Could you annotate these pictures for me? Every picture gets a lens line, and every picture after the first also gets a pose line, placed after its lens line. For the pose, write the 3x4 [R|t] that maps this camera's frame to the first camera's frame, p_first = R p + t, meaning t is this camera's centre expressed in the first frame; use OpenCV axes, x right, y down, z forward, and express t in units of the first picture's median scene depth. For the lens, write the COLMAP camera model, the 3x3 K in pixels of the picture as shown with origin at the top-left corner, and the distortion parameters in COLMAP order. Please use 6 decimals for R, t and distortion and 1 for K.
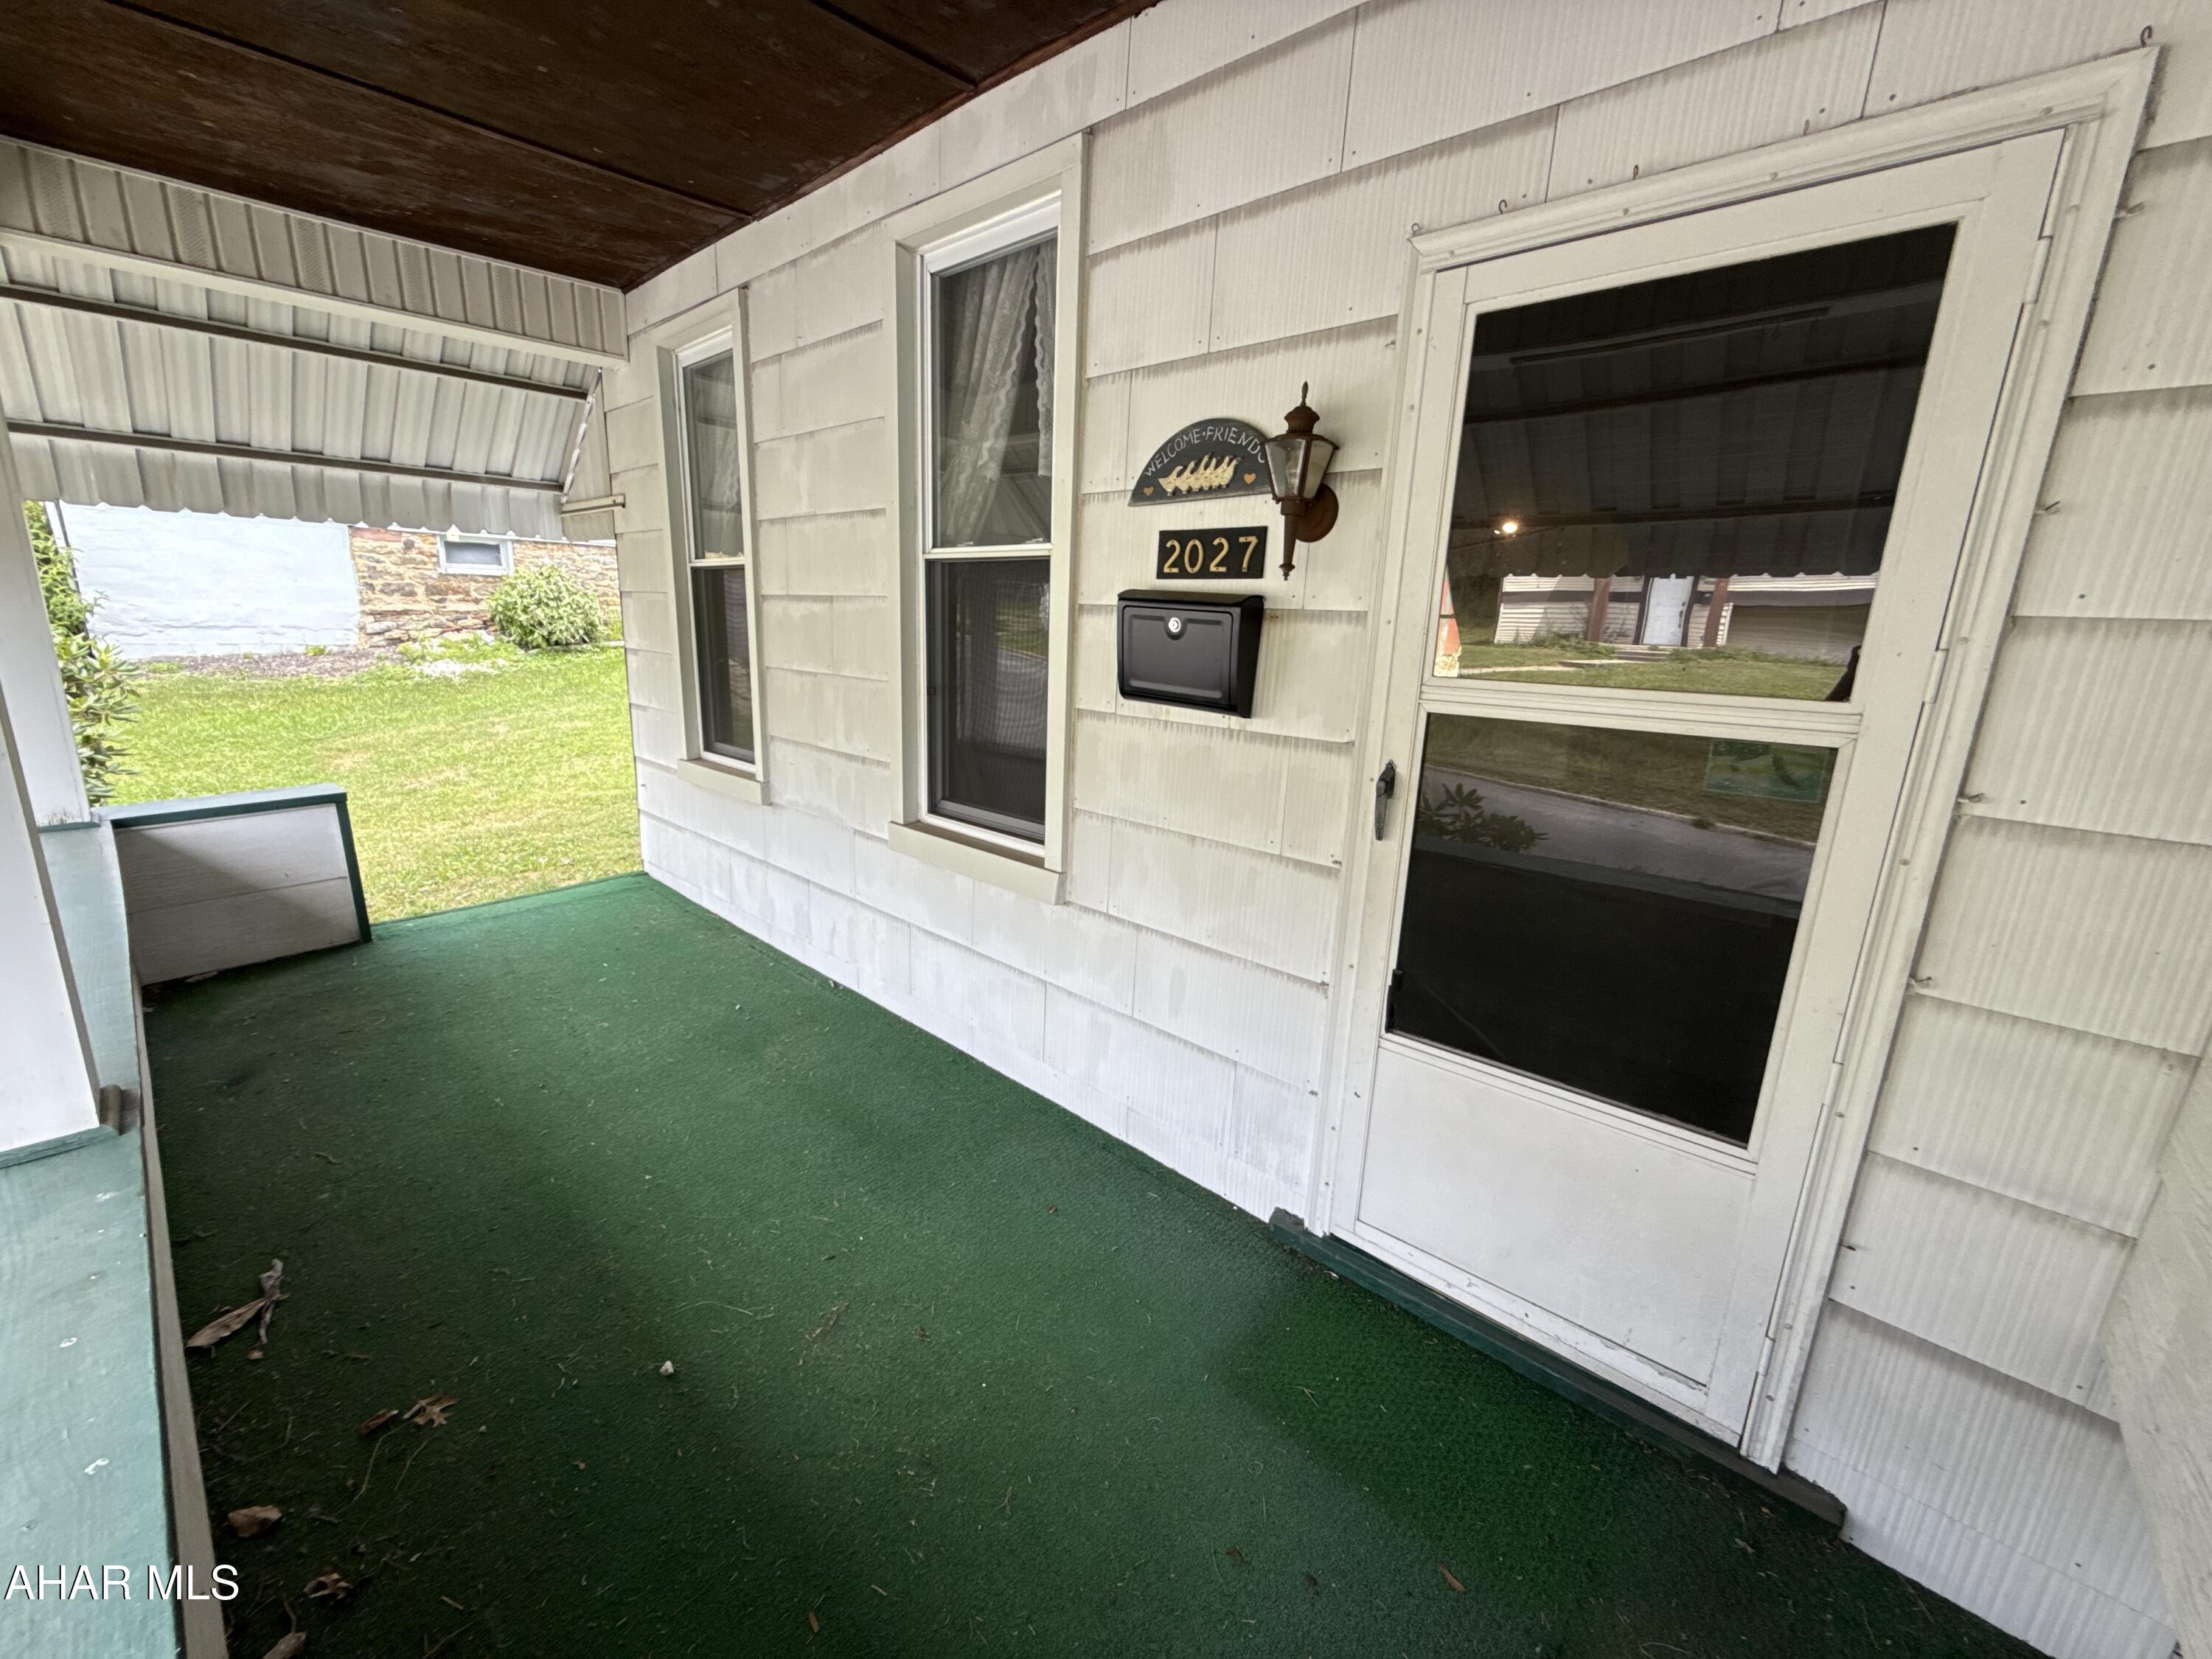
lens RADIAL K [[884.0, 0, 1102.3], [0, 884.0, 826.0], [0, 0, 1]] dist [-0.001625, 0.000807]
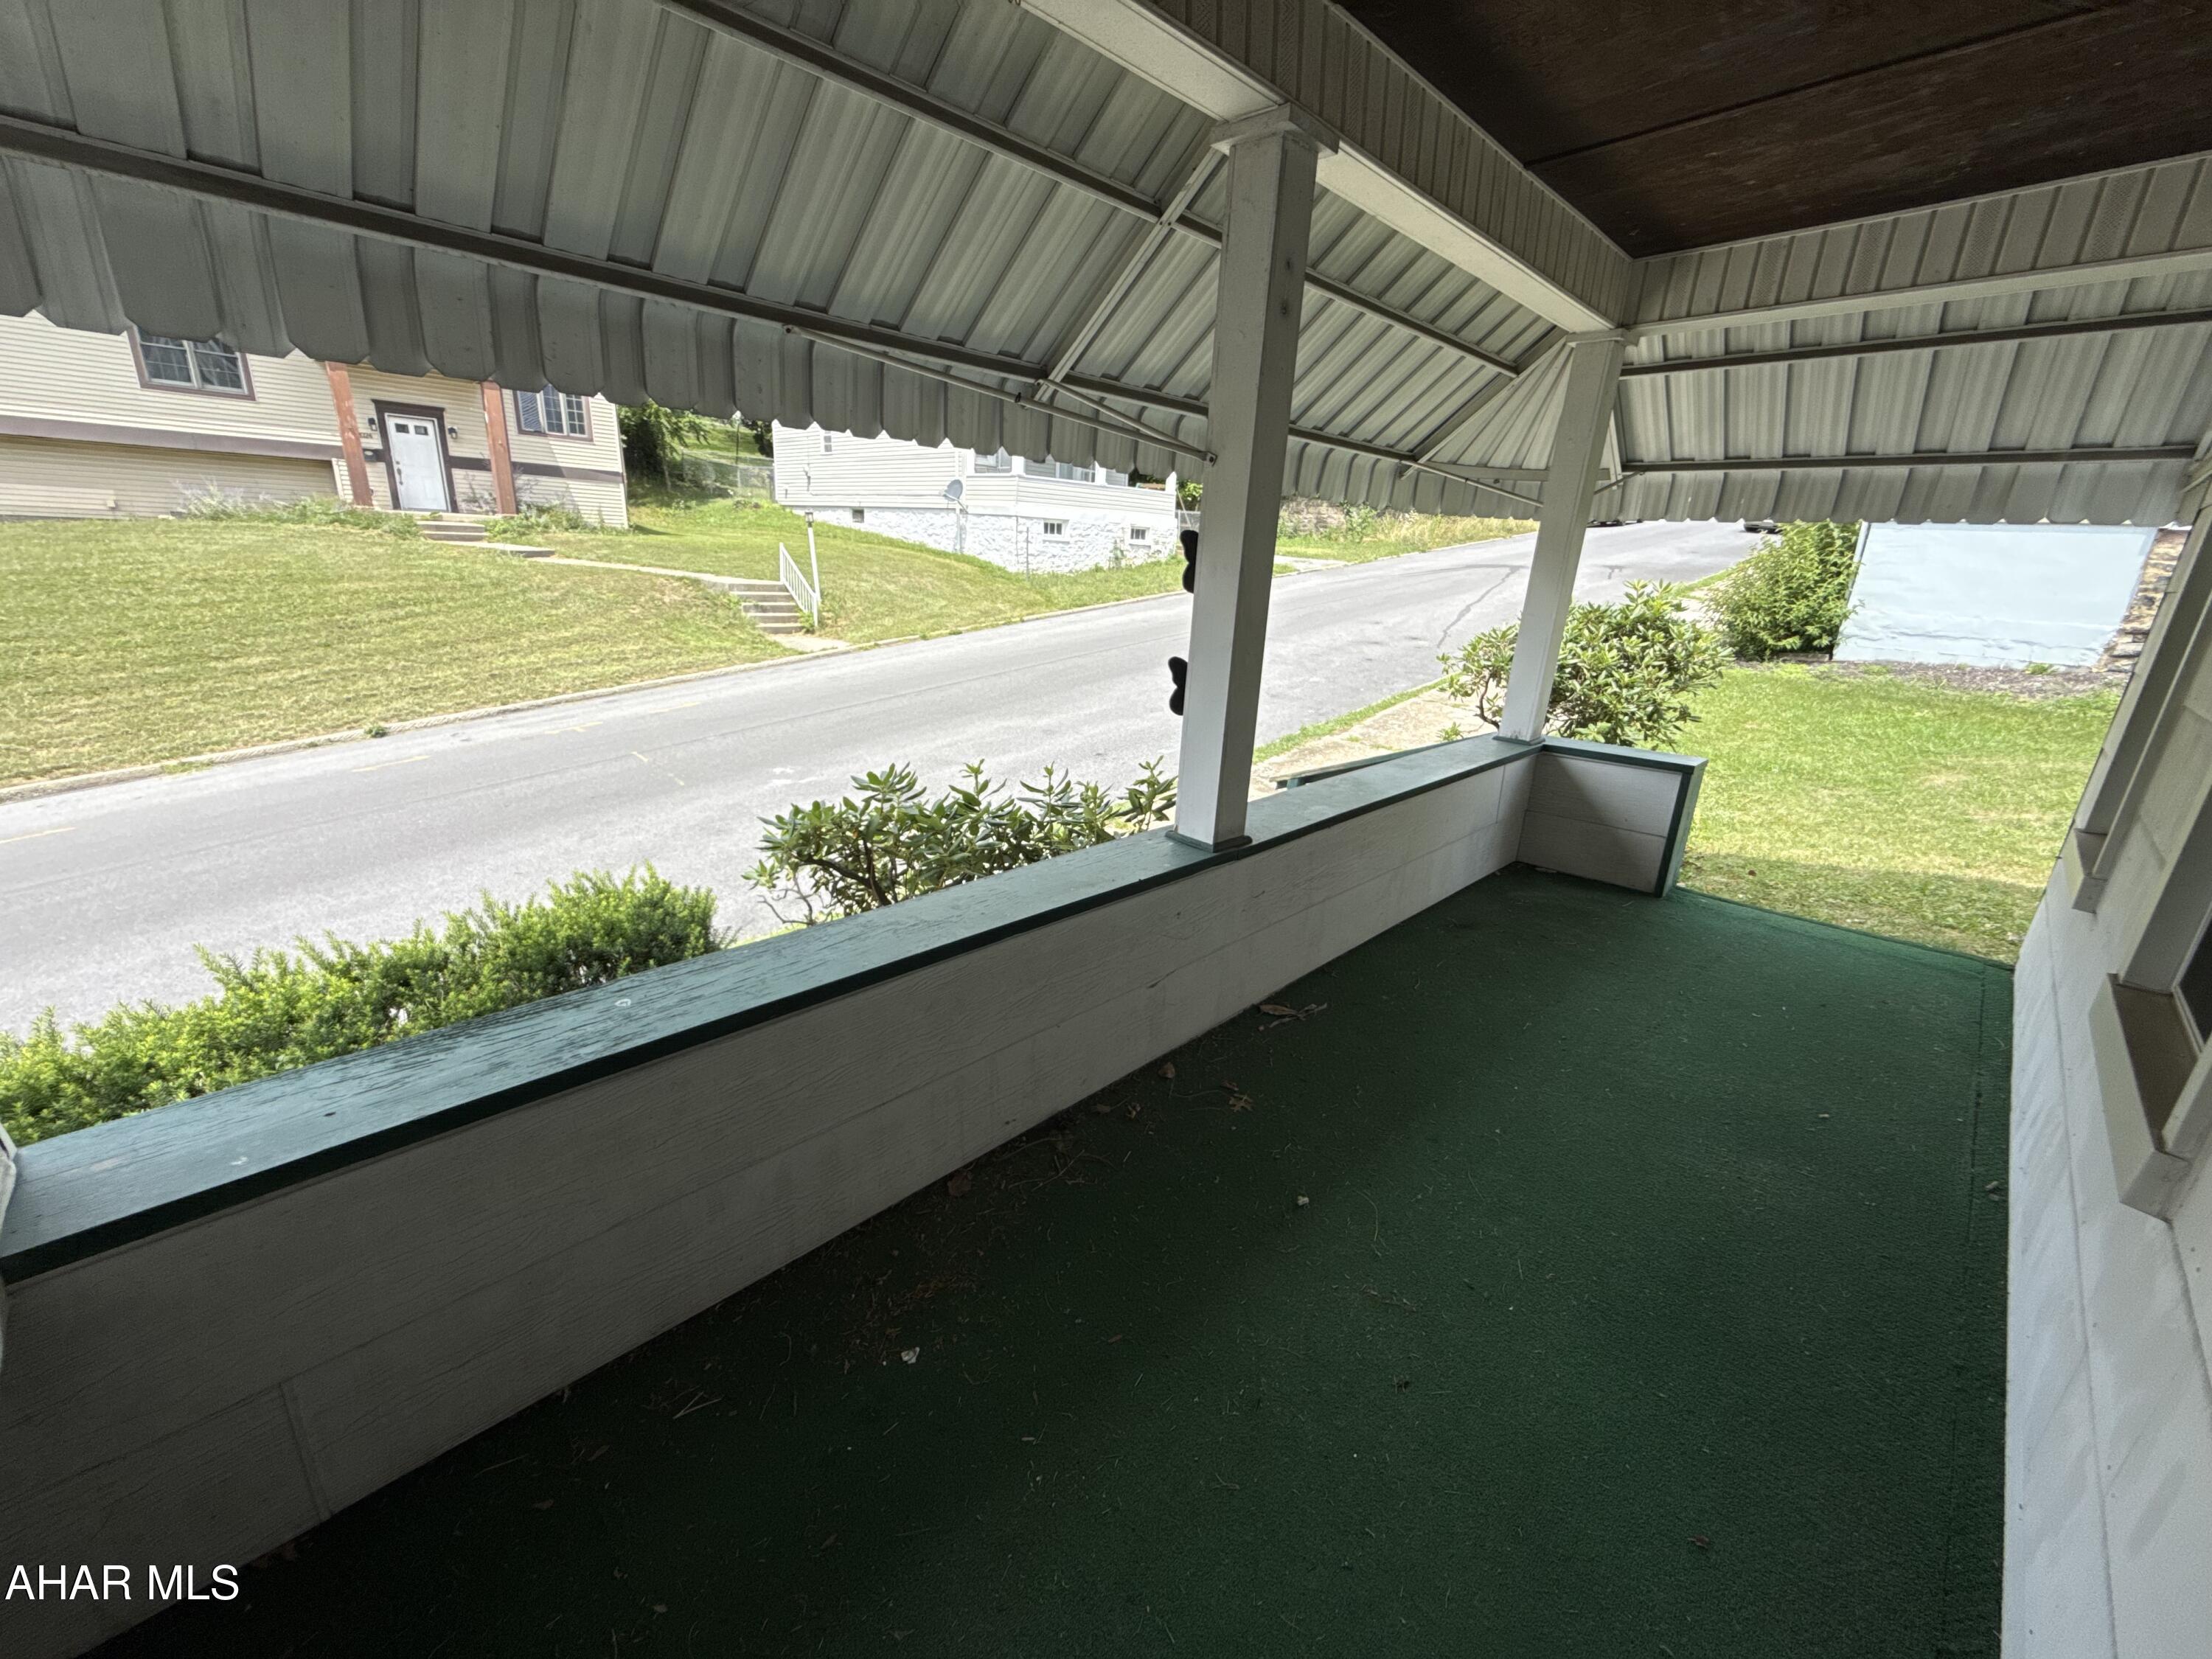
lens RADIAL K [[884.0, 0, 1100.0], [0, 884.0, 829.6], [0, 0, 1]] dist [-0.001625, 0.000807]
pose [[-0.050205, 0.263060, -0.963472, 0.270951], [-0.278732, 0.922668, 0.266444, -0.051444], [0.959056, 0.281928, 0.027001, 0.266997]]
